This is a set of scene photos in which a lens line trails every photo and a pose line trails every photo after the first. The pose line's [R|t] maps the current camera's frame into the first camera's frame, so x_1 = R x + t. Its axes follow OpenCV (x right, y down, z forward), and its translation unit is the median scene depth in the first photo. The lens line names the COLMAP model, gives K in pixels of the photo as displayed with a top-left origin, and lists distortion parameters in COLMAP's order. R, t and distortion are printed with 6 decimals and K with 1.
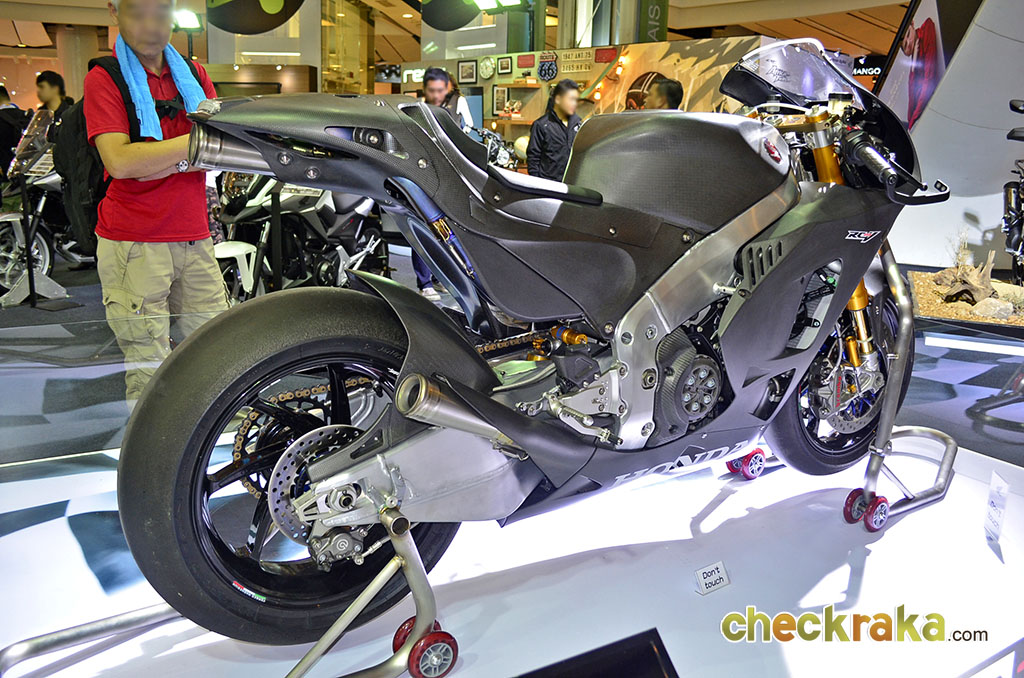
lens RADIAL K [[832.7, 0, 511.6], [0, 832.7, 339.5], [0, 0, 1]] dist [-0.066528, 0.002258]
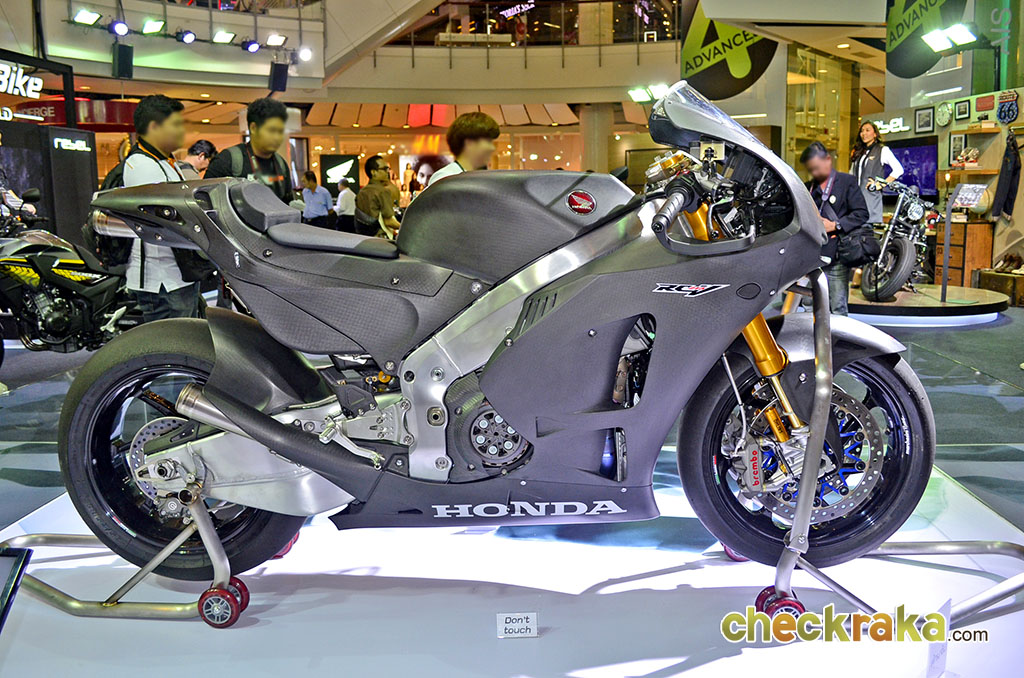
lens RADIAL K [[832.7, 0, 502.0], [0, 832.7, 341.4], [0, 0, 1]] dist [-0.066528, 0.002258]
pose [[0.822596, 0.051894, -0.566253, 0.795967], [-0.090017, 0.995154, -0.039567, -0.013800], [0.561456, 0.083520, 0.823281, 0.133678]]
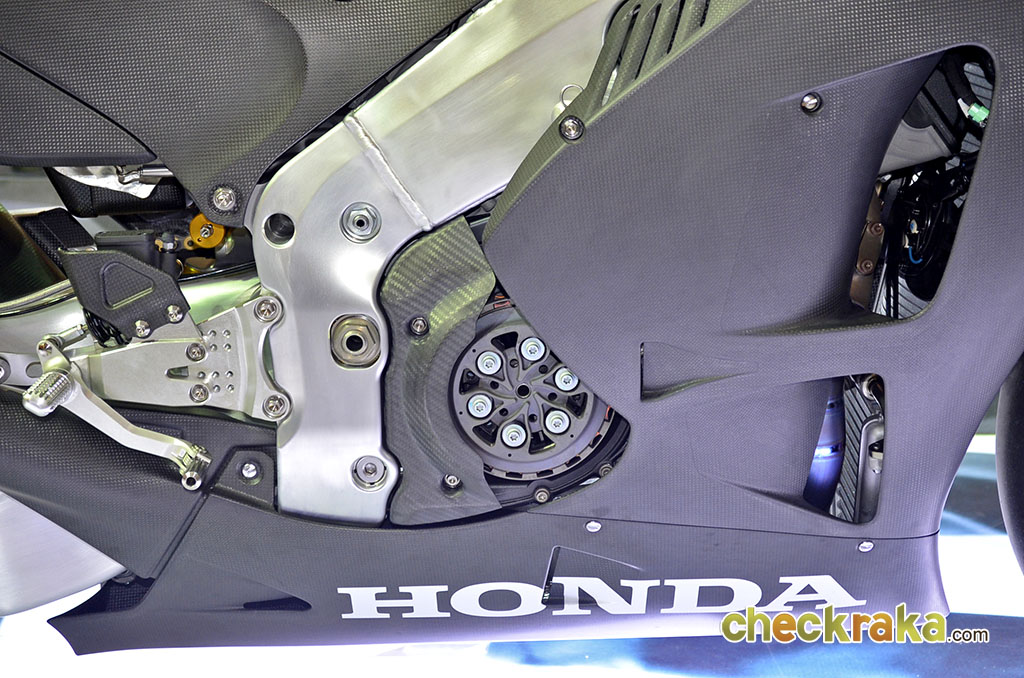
lens RADIAL K [[1881.3, 0, 510.4], [0, 1881.3, 335.5], [0, 0, 1]] dist [0.051448, 0.000000]
pose [[0.843272, 0.096237, -0.528801, 0.649404], [-0.096140, 0.994981, 0.027764, 0.012674], [0.528818, 0.027426, 0.848292, 0.272416]]
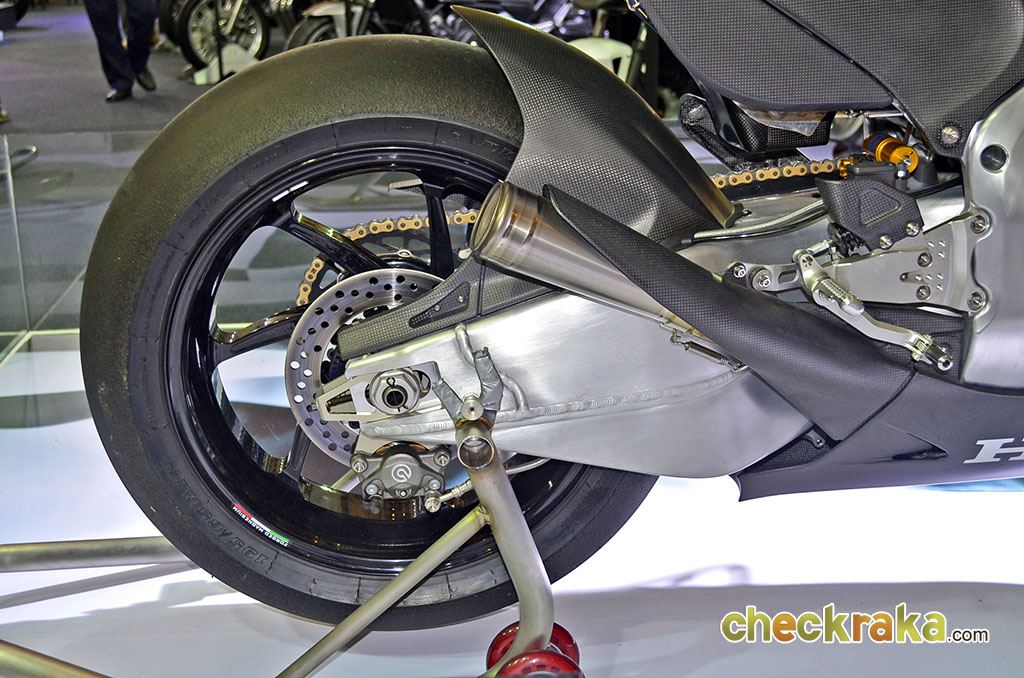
lens RADIAL K [[1313.7, 0, 513.4], [0, 1313.7, 338.6], [0, 0, 1]] dist [-0.007883, 0.000000]
pose [[0.891580, 0.103554, -0.440864, 0.217710], [-0.066625, 0.992906, 0.098485, 0.043389], [0.447935, -0.058435, 0.892155, 0.161070]]
